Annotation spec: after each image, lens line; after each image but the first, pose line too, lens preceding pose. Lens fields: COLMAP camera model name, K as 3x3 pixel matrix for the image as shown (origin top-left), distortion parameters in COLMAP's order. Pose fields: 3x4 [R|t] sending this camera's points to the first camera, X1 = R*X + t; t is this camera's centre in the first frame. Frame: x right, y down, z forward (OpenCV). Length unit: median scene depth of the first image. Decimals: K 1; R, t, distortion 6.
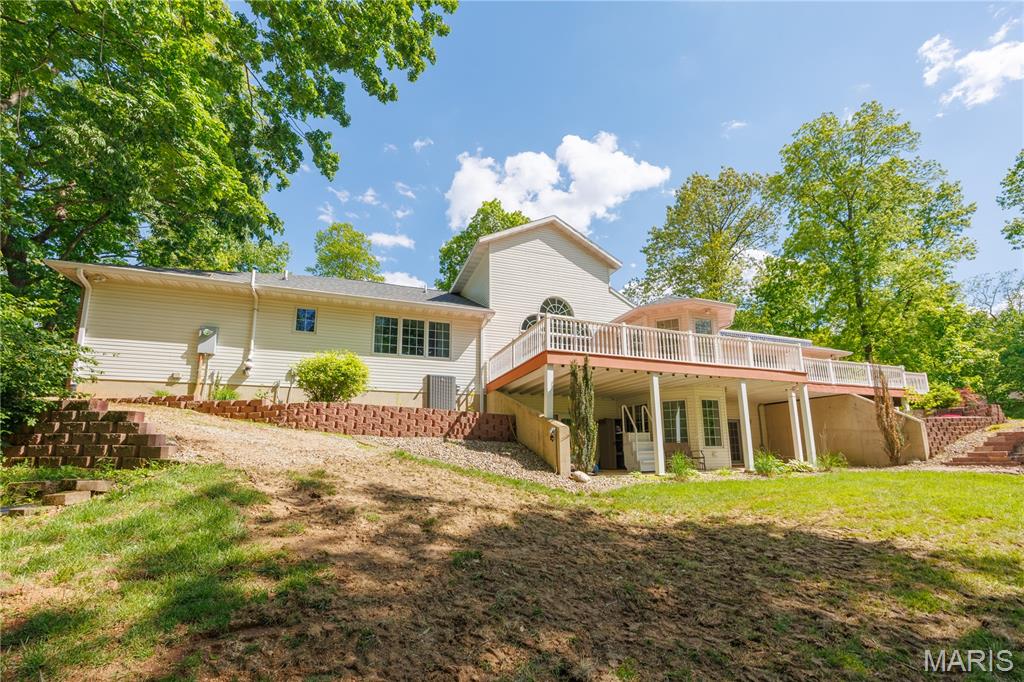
lens RADIAL K [[435.8, 0, 512.0], [0, 435.8, 341.0], [0, 0, 1]] dist [0.000403, 0.000027]
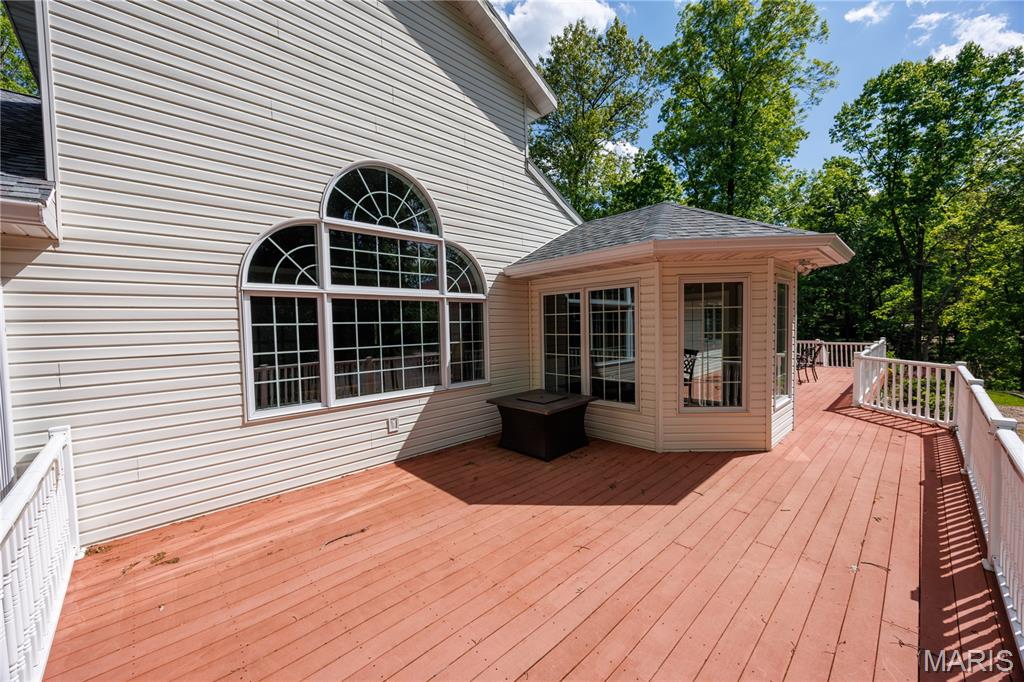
lens RADIAL K [[435.8, 0, 512.0], [0, 435.8, 341.0], [0, 0, 1]] dist [0.000403, 0.000027]
pose [[0.918573, -0.027502, 0.394294, 0.057657], [-0.071761, 0.969393, 0.234794, -0.059361], [-0.388683, -0.243970, 0.888484, 0.655371]]
